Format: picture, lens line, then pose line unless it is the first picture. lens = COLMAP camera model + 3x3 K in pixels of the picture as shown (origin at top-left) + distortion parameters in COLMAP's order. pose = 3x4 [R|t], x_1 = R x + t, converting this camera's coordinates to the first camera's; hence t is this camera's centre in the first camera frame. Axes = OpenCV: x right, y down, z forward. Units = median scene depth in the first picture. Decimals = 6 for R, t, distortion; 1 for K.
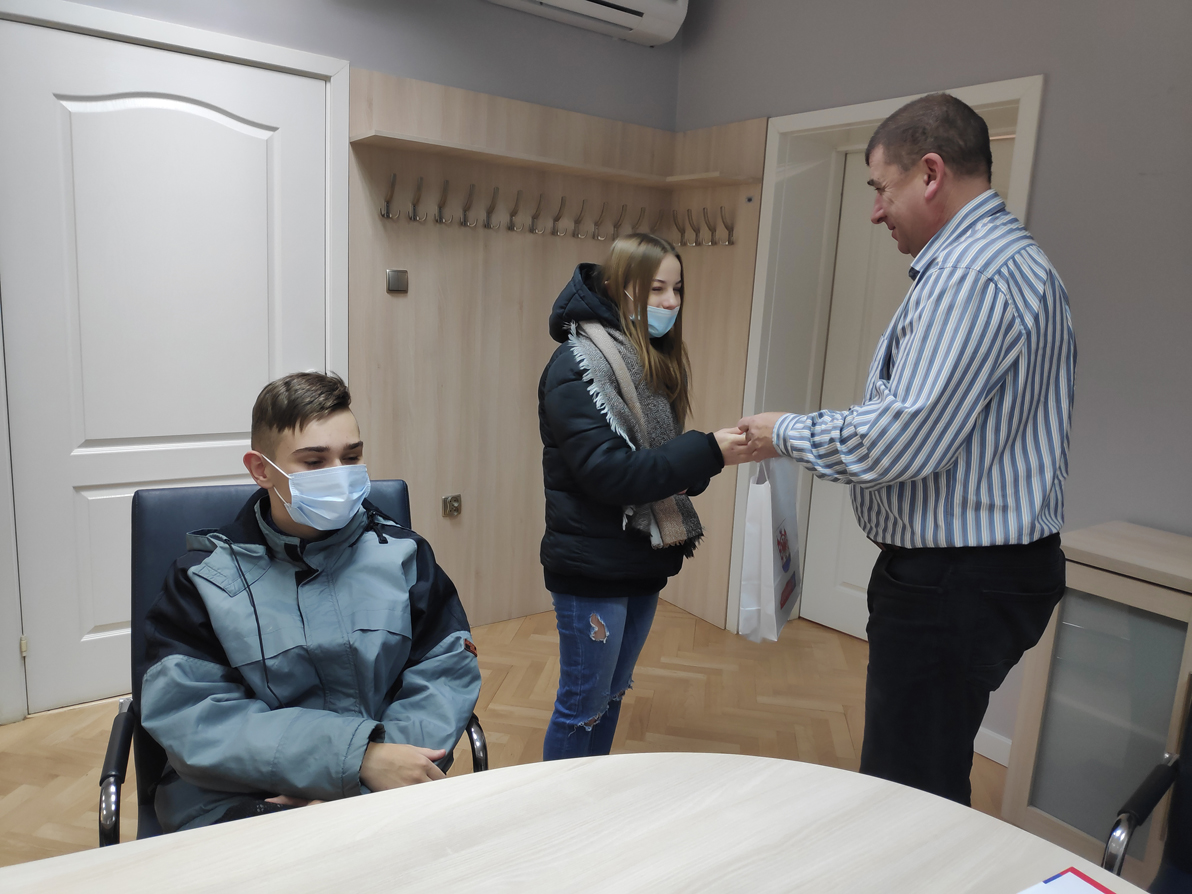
lens RADIAL K [[861.5, 0, 596.0], [0, 861.5, 447.0], [0, 0, 1]] dist [0.001532, 0.003735]
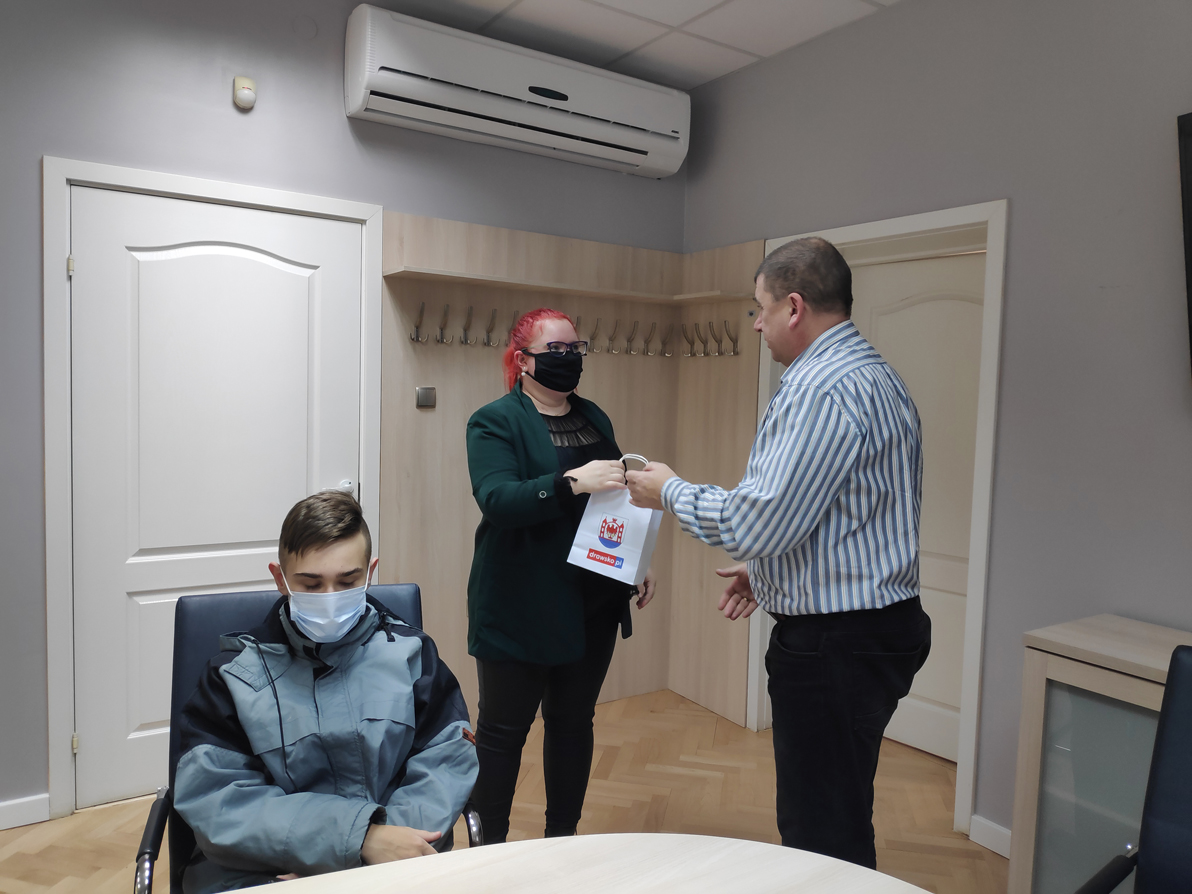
lens RADIAL K [[862.0, 0, 596.0], [0, 862.0, 447.0], [0, 0, 1]] dist [0.088455, -0.115019]
pose [[0.998239, -0.020879, -0.055519, 0.090516], [0.014675, 0.993835, -0.109890, -0.012385], [0.057471, 0.108882, 0.992392, -0.145539]]
